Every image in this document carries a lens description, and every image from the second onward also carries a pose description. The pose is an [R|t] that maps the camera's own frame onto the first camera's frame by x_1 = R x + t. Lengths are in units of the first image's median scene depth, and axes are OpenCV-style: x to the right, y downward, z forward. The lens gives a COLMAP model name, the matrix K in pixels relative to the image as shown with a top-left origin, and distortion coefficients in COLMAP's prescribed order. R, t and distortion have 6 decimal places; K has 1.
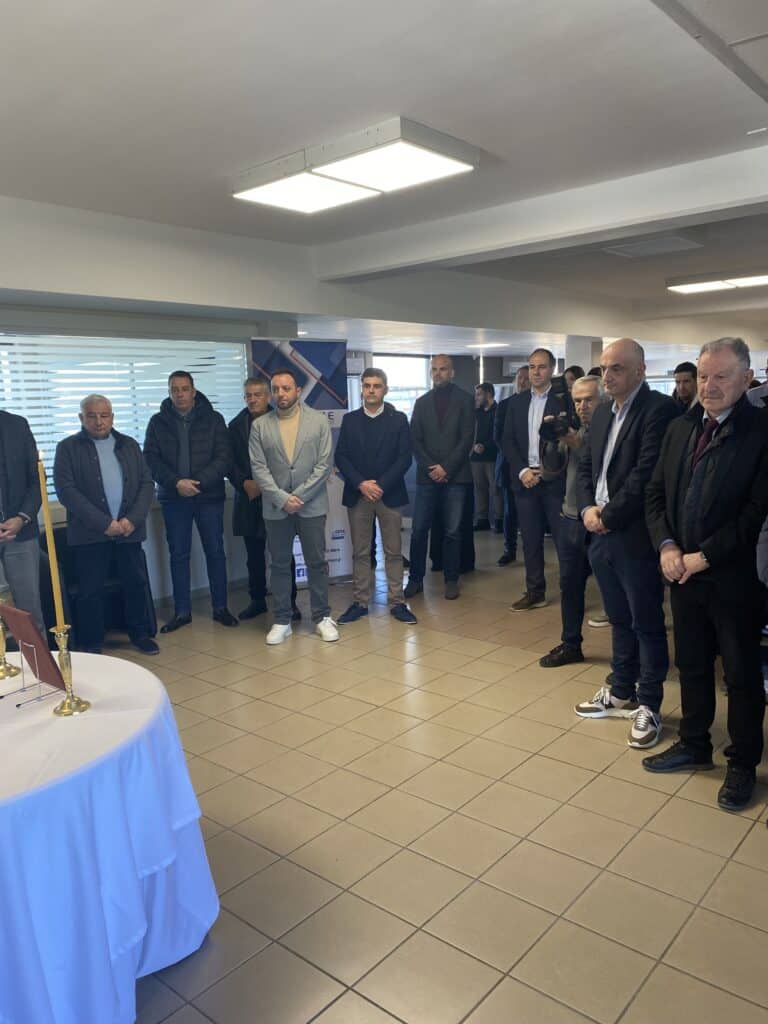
lens RADIAL K [[776.3, 0, 384.0], [0, 776.3, 512.0], [0, 0, 1]] dist [-0.000027, -0.034030]
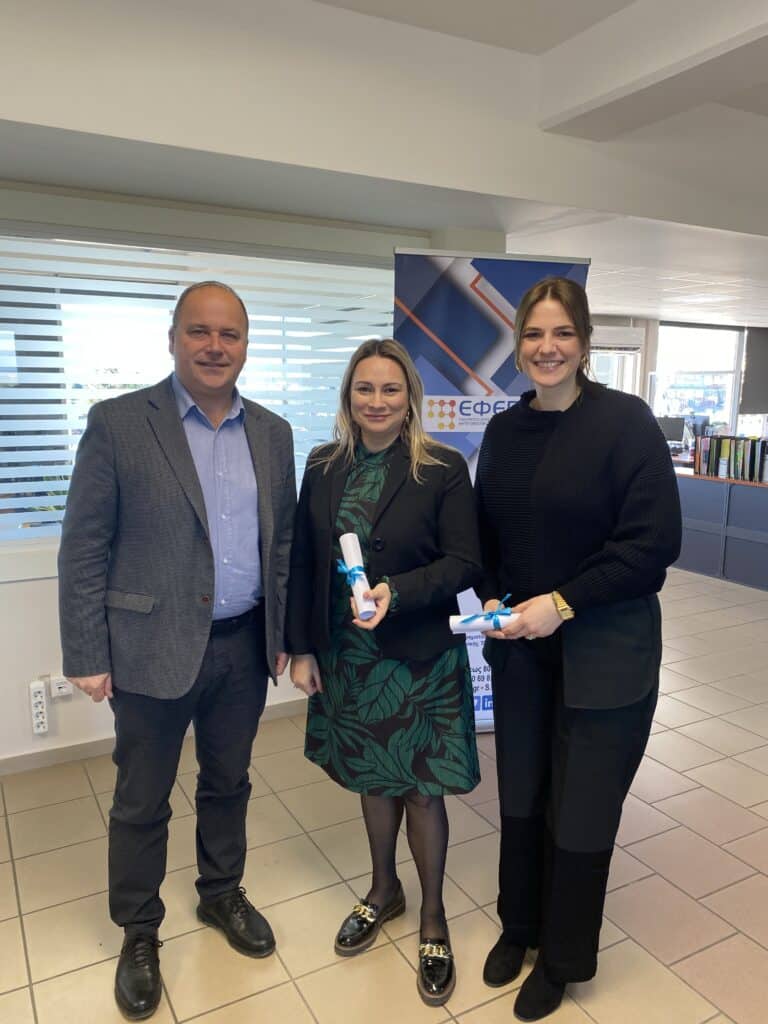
lens RADIAL K [[777.1, 0, 398.5], [0, 777.1, 502.1], [0, 0, 1]] dist [0.061349, -0.156088]
pose [[0.944362, 0.098068, -0.313948, 0.002644], [-0.094392, 0.995171, 0.026929, -0.110413], [0.315072, 0.004204, 0.949058, 0.748374]]
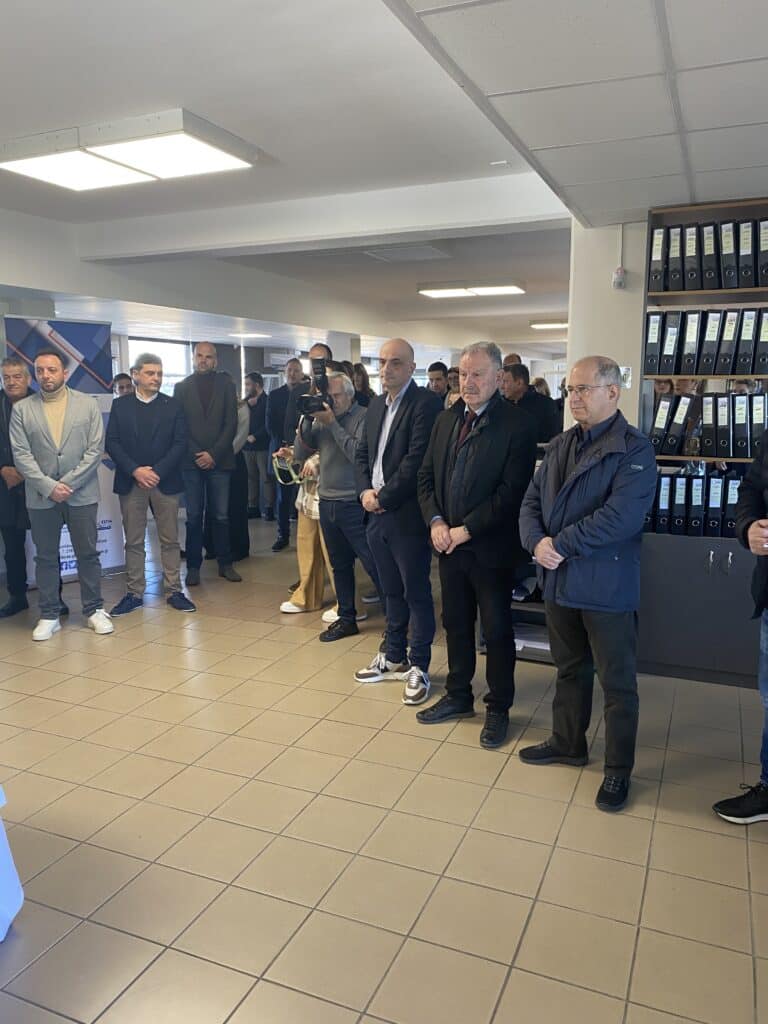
lens RADIAL K [[777.1, 0, 398.5], [0, 777.1, 502.1], [0, 0, 1]] dist [0.061349, -0.156088]
pose [[0.946403, -0.014276, 0.322673, -0.040046], [0.014906, 0.999889, 0.000519, 0.008797], [-0.322644, 0.004318, 0.946510, -0.049608]]
